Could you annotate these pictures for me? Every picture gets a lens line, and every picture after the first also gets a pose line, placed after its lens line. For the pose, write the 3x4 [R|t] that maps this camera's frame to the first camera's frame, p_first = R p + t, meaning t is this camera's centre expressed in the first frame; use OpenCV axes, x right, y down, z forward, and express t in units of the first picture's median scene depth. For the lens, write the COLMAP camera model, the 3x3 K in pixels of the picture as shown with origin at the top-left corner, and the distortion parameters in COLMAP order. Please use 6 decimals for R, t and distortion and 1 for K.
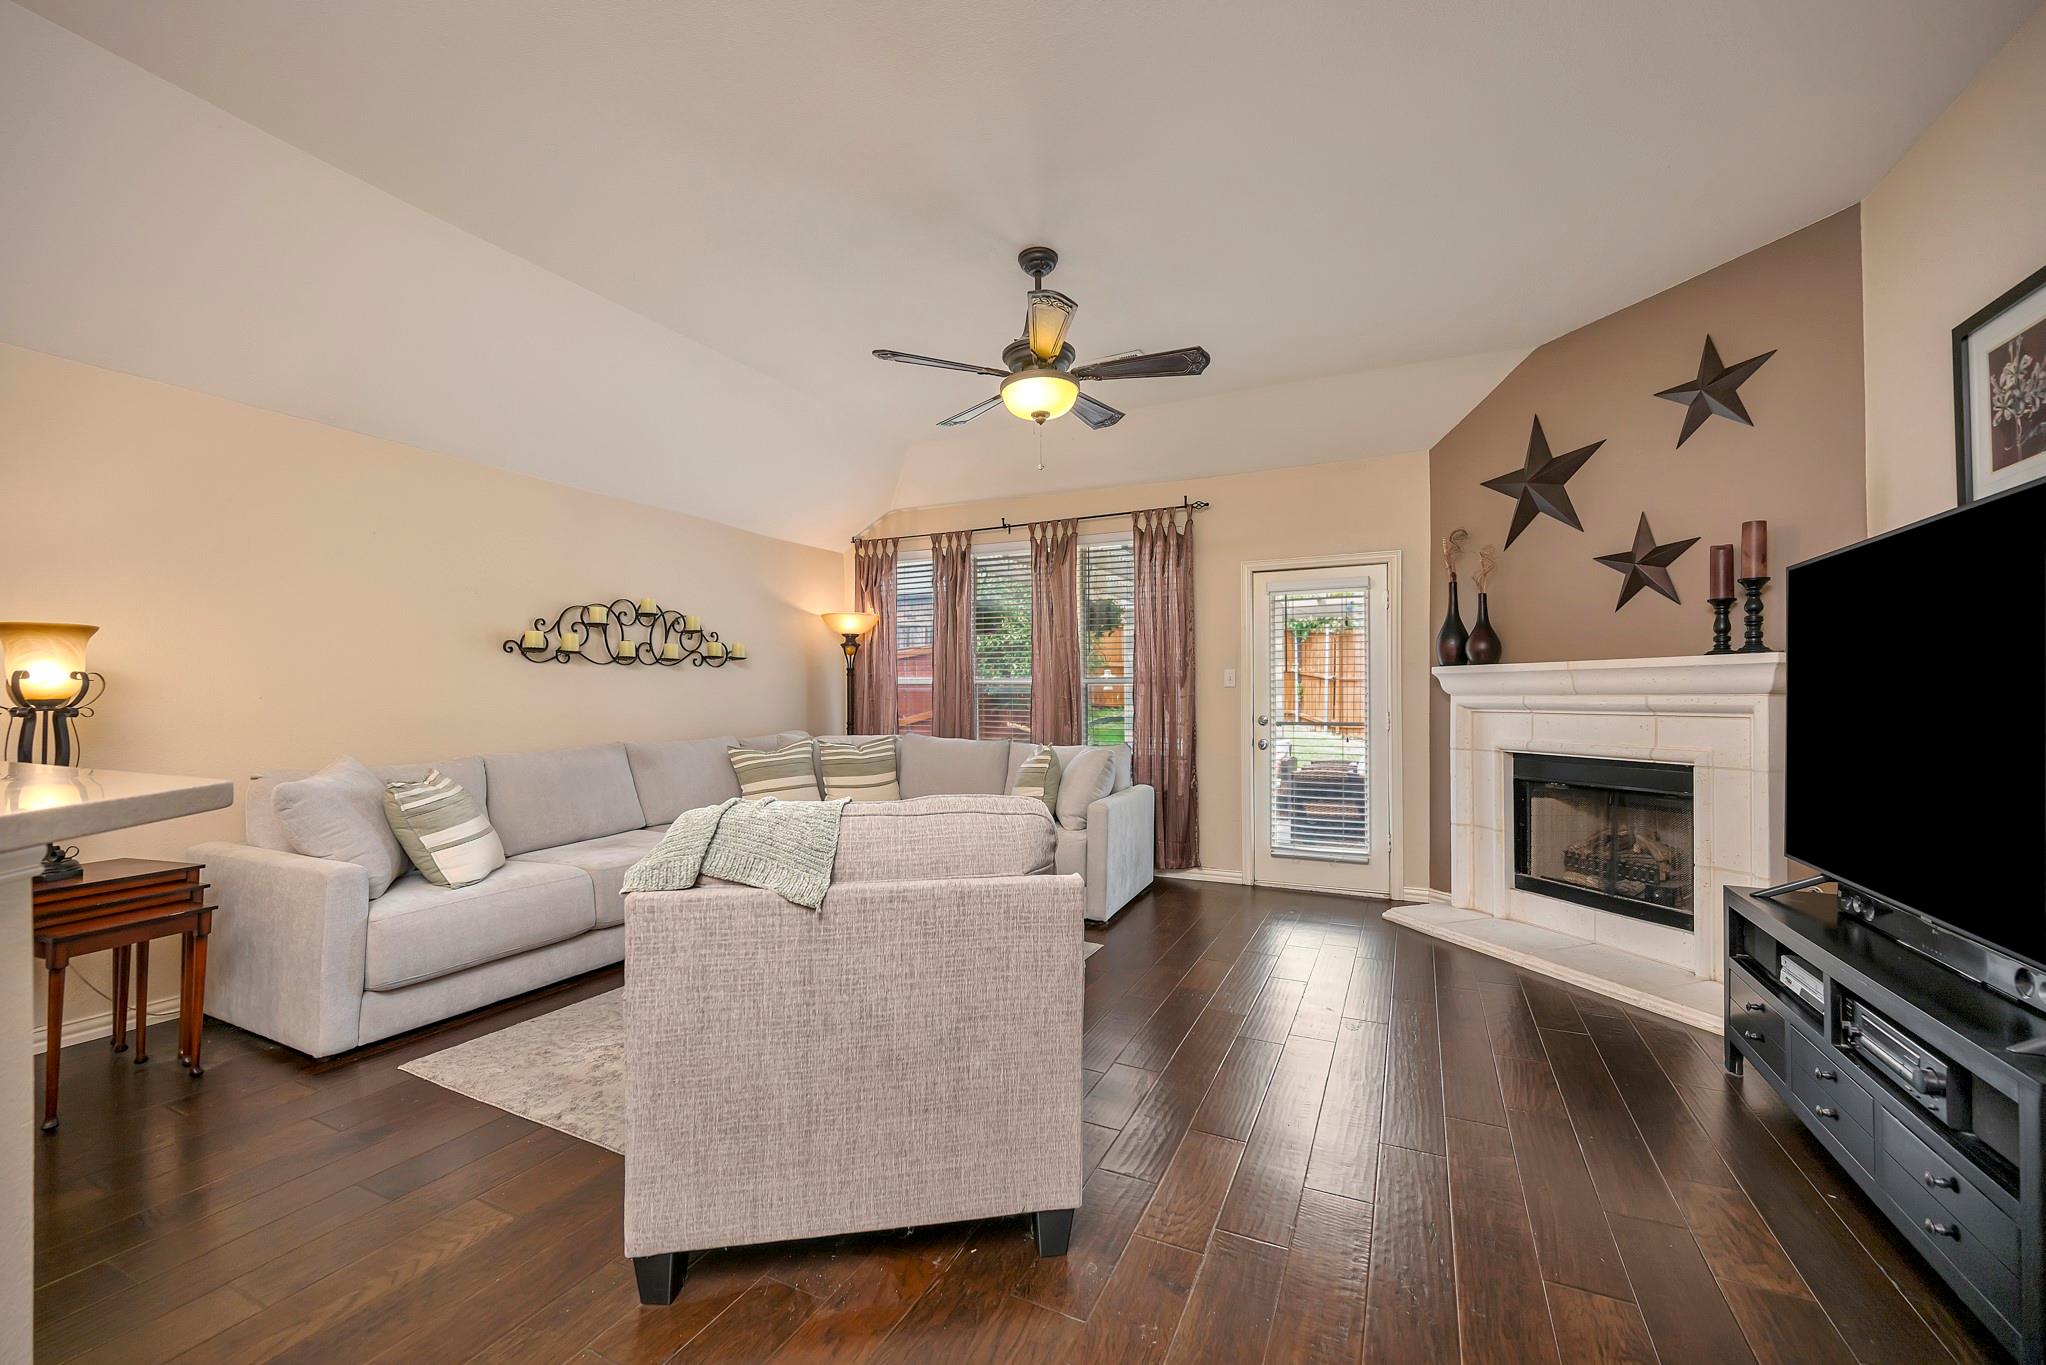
lens RADIAL K [[808.0, 0, 1027.7], [0, 808.0, 688.3], [0, 0, 1]] dist [-0.000977, -0.000260]
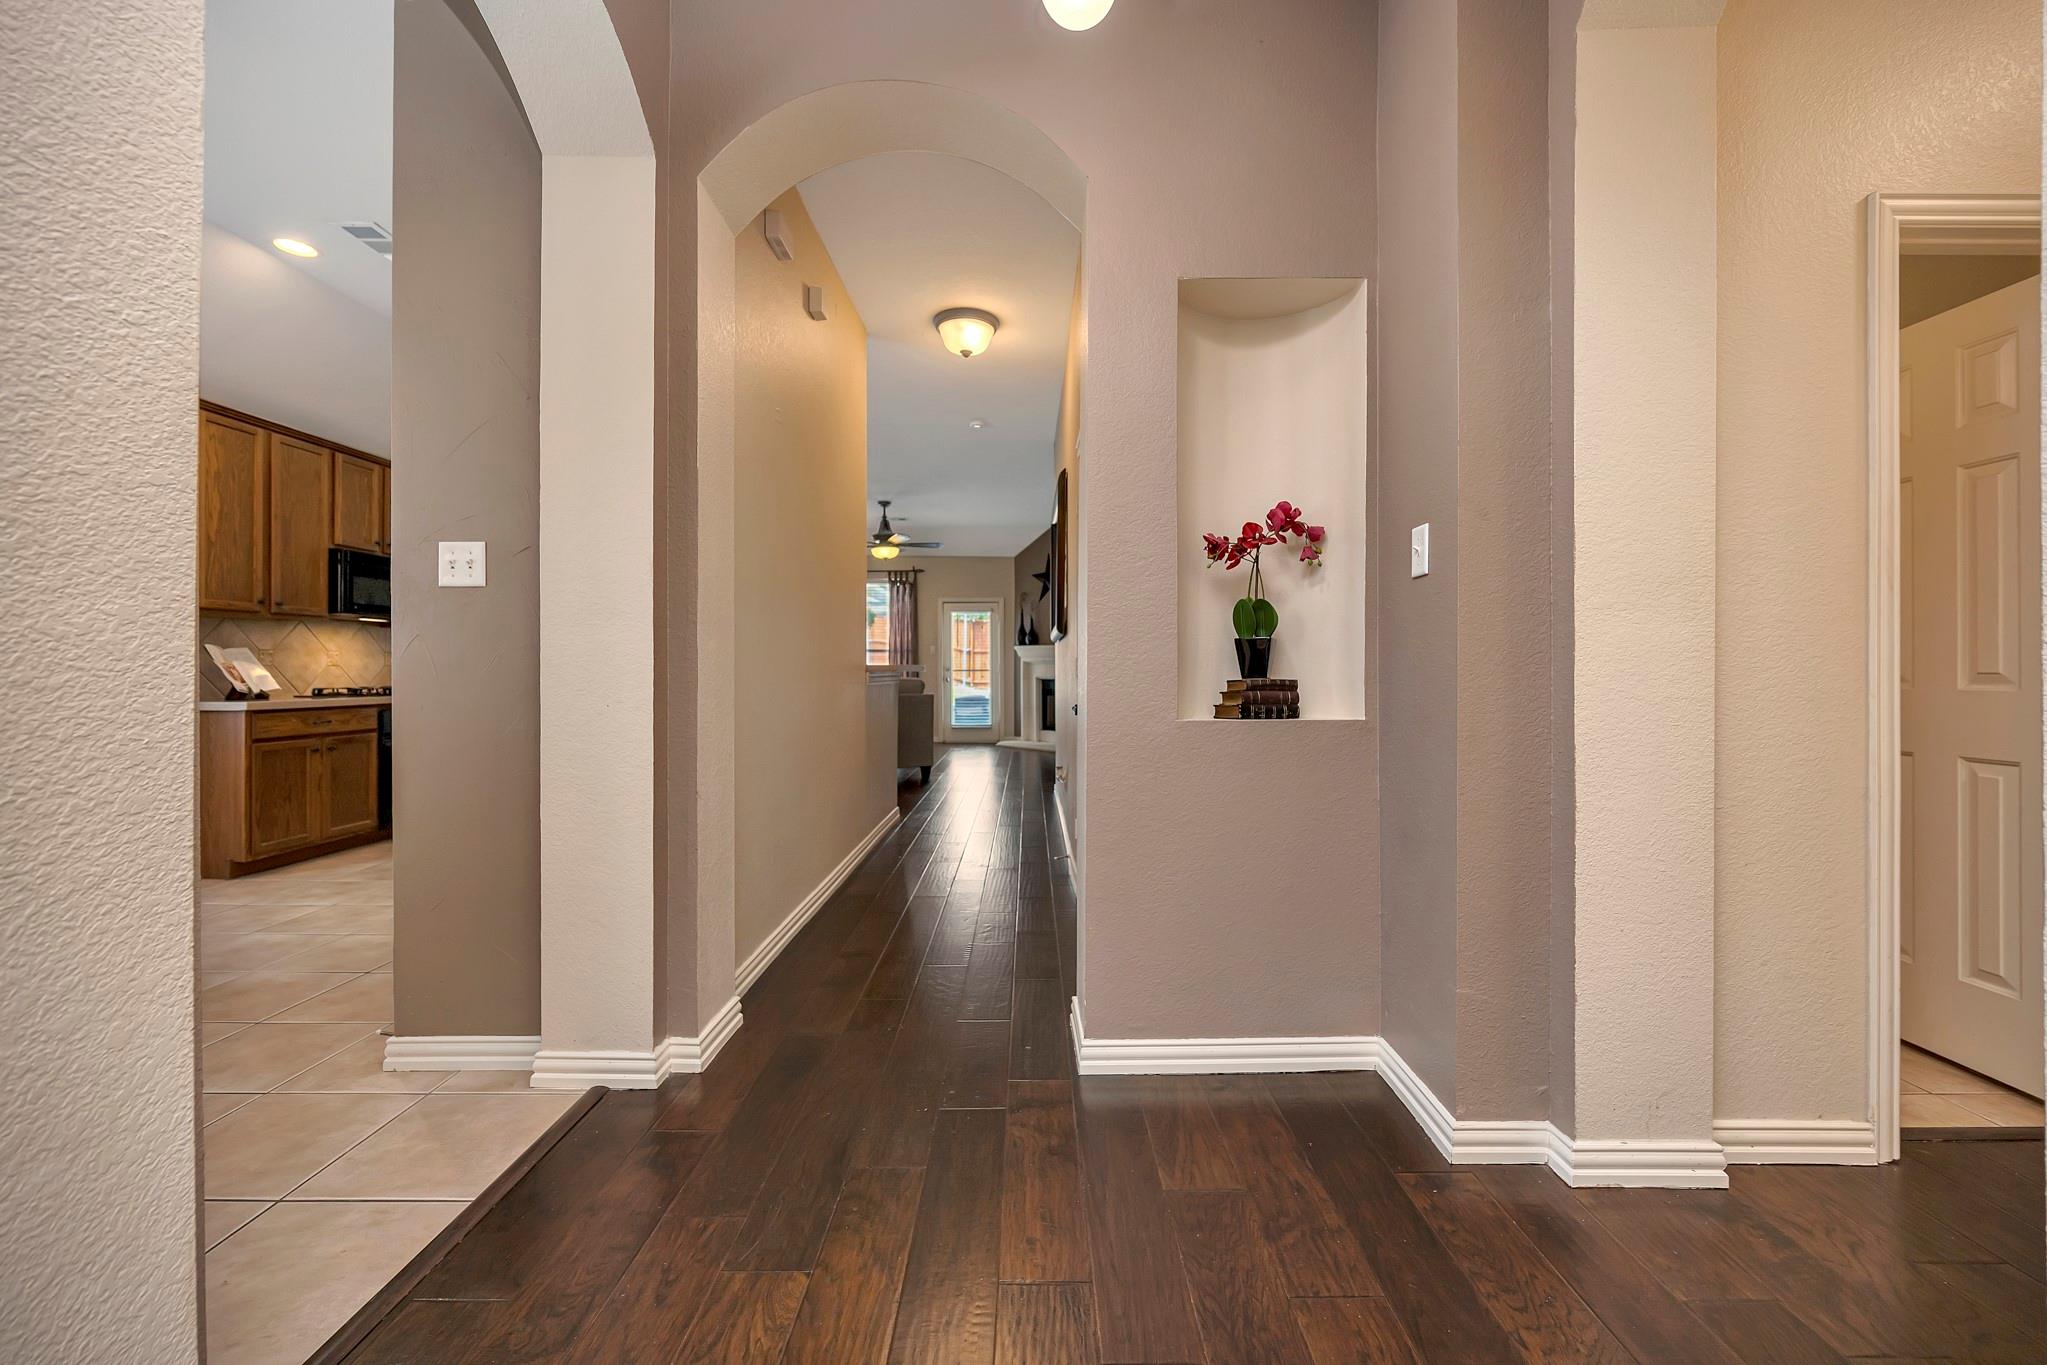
lens RADIAL K [[814.6, 0, 1025.2], [0, 814.6, 662.6], [0, 0, 1]] dist [-0.001934, -0.000210]
pose [[0.904024, 0.001148, 0.427479, -0.531419], [-0.002507, 0.999993, 0.002616, 0.017724], [-0.427474, -0.003437, 0.904021, -1.256460]]
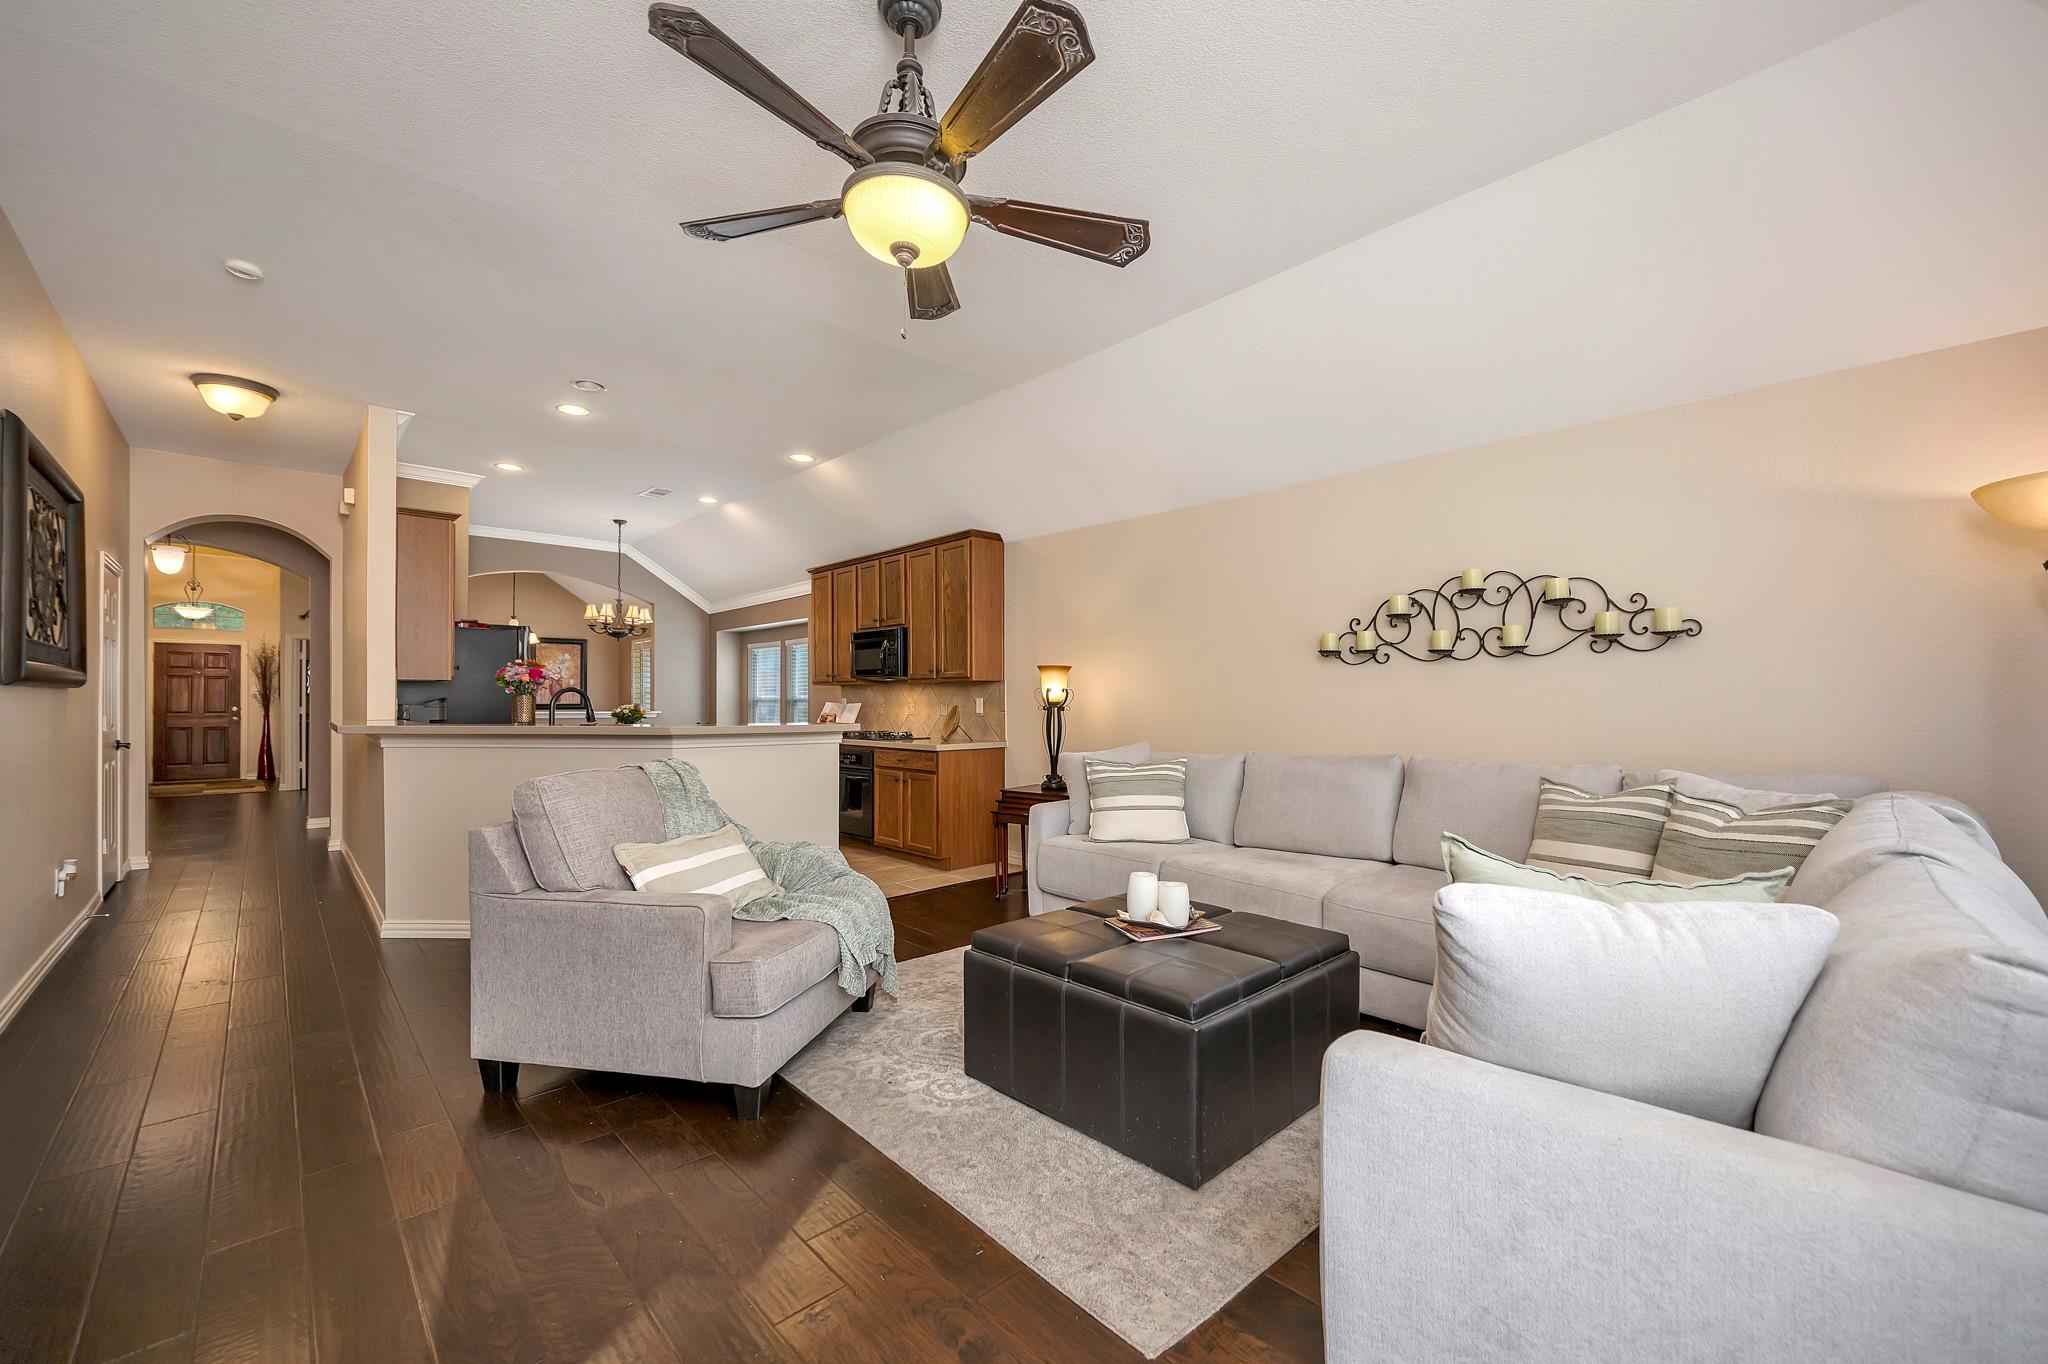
lens RADIAL K [[819.2, 0, 1039.5], [0, 819.2, 697.7], [0, 0, 1]] dist [-0.002259, -0.000351]
pose [[-0.357244, -0.006699, -0.933987, 0.391724], [0.007513, 0.999921, -0.010045, 0.012598], [0.933981, -0.010606, -0.357166, 0.911035]]
